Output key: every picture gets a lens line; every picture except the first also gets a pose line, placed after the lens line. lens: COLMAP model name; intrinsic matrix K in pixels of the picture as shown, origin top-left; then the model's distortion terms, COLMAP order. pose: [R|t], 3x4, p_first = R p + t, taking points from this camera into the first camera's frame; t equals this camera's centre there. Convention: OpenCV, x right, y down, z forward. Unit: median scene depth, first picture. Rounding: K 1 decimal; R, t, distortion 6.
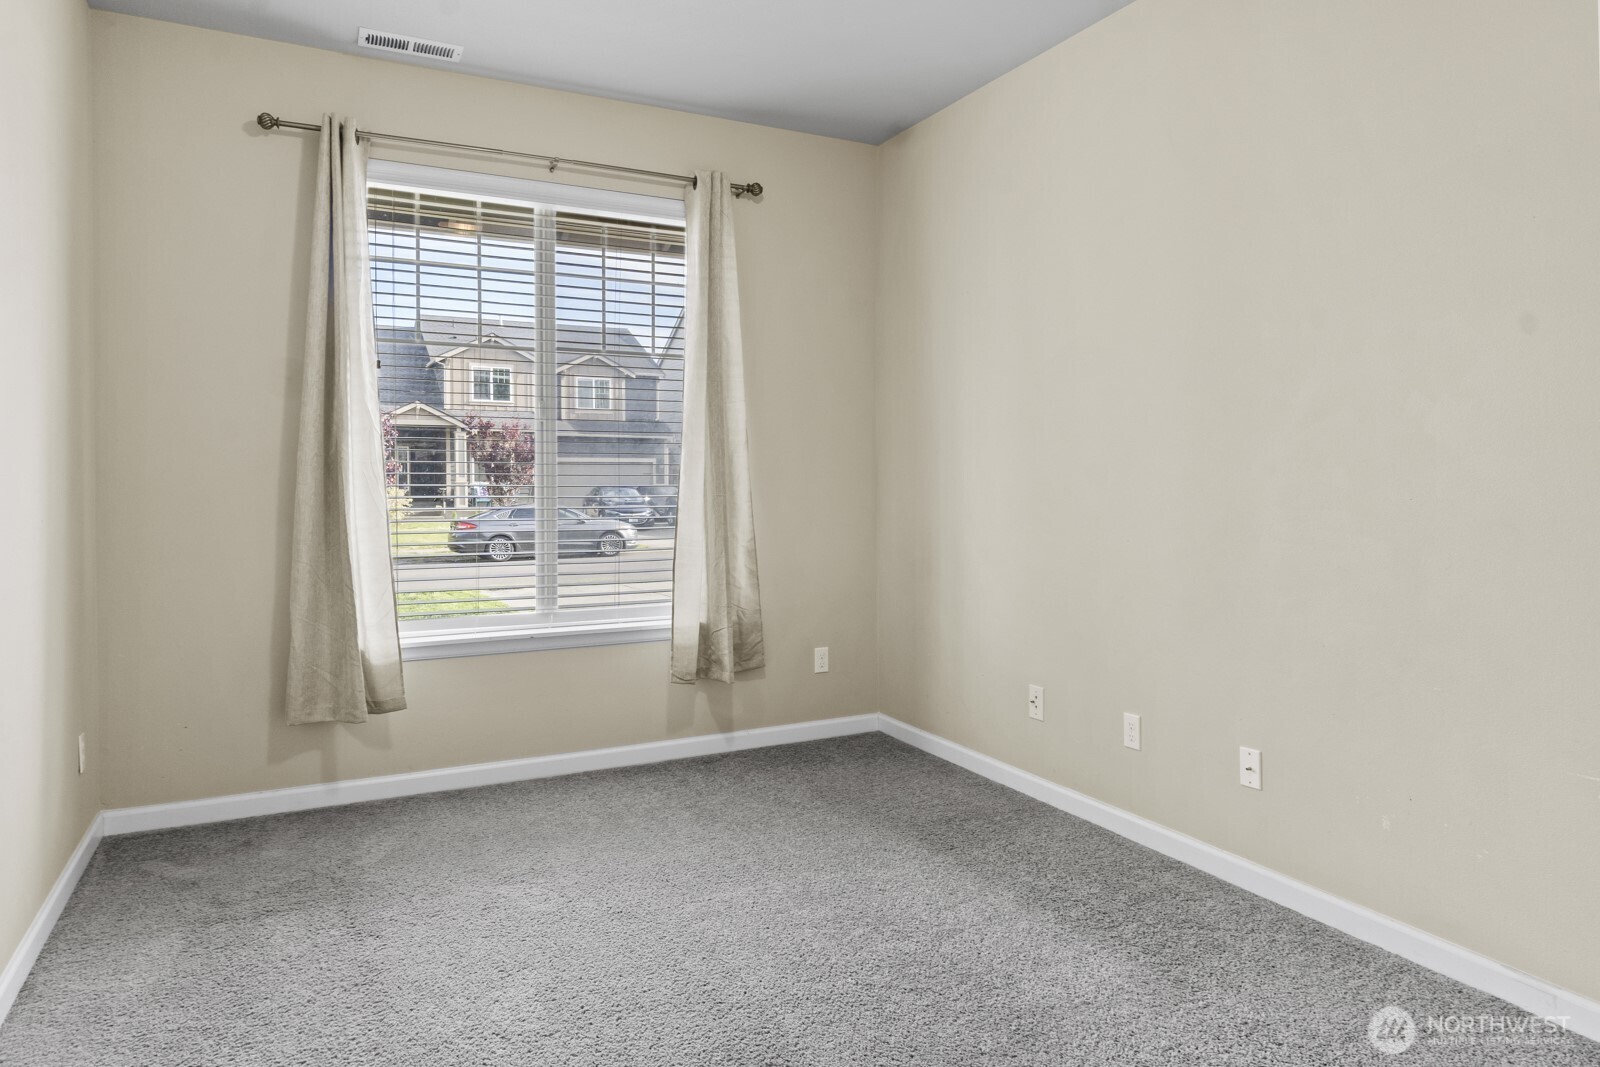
lens RADIAL K [[977.0, 0, 800.4], [0, 977.0, 488.5], [0, 0, 1]] dist [-0.002348, -0.000423]
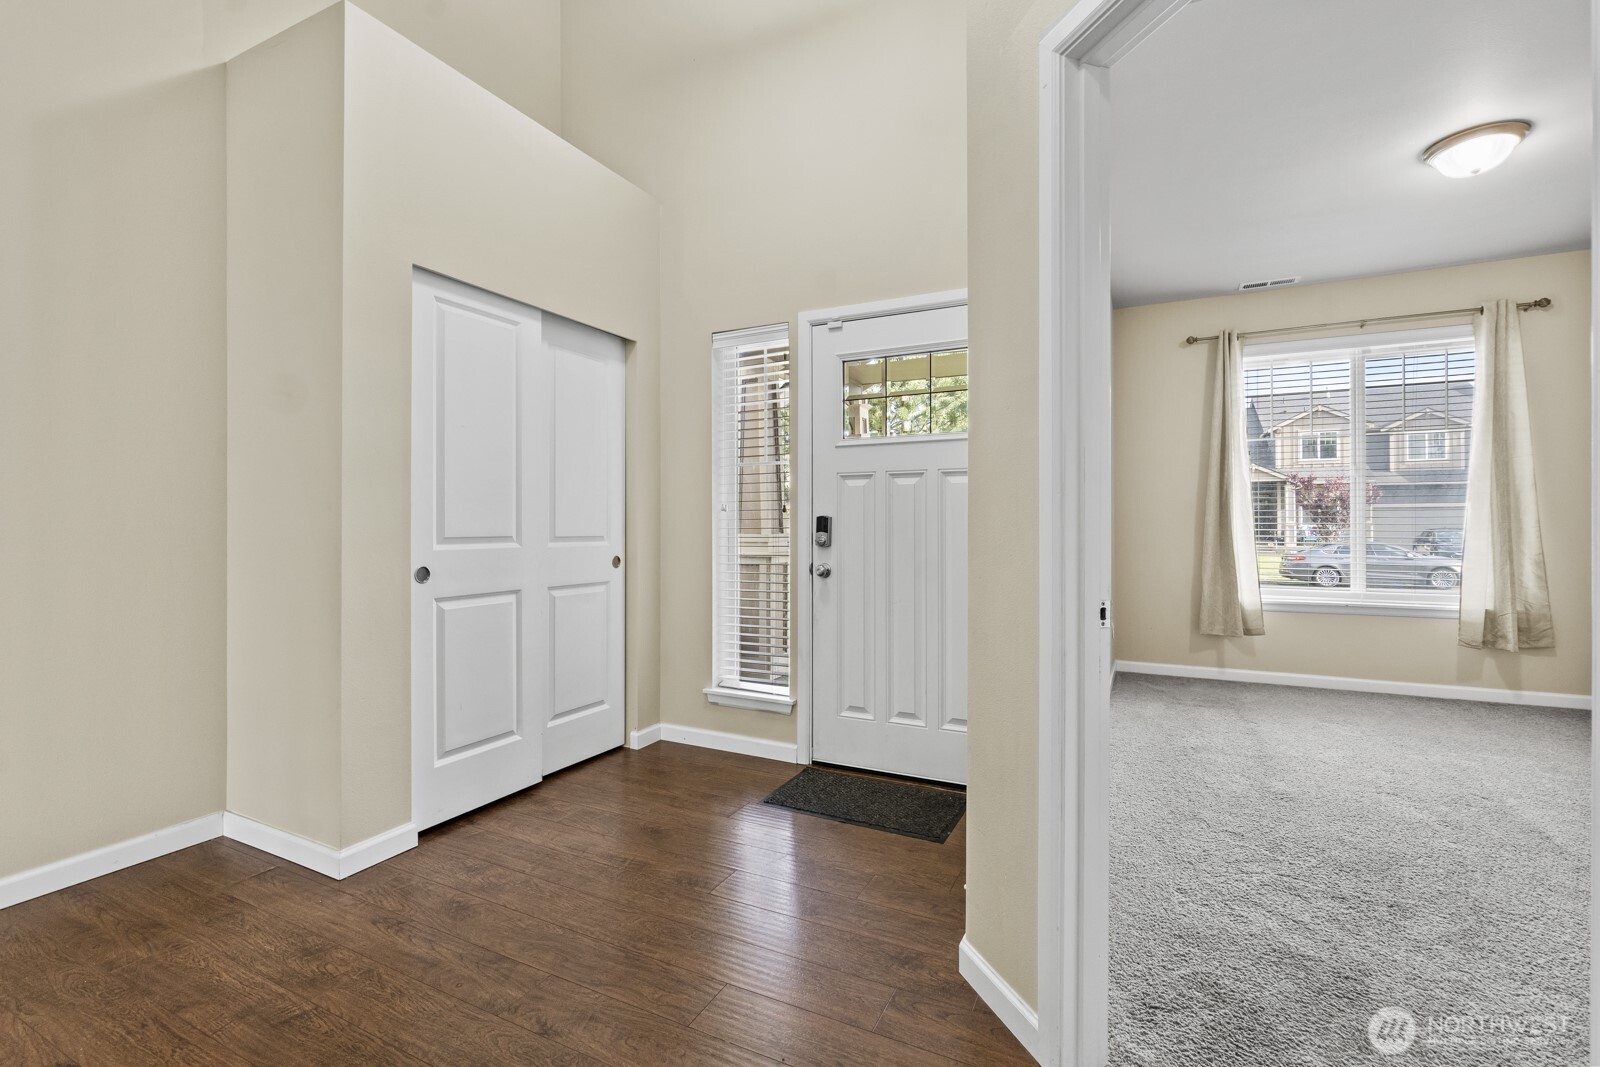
lens RADIAL K [[716.7, 0, 798.8], [0, 716.7, 524.5], [0, 0, 1]] dist [0.000889, 0.000866]
pose [[0.595060, -0.000621, -0.803681, 0.148006], [-0.007391, 0.999953, -0.006246, 0.024645], [0.803647, 0.009657, 0.595028, -0.468981]]
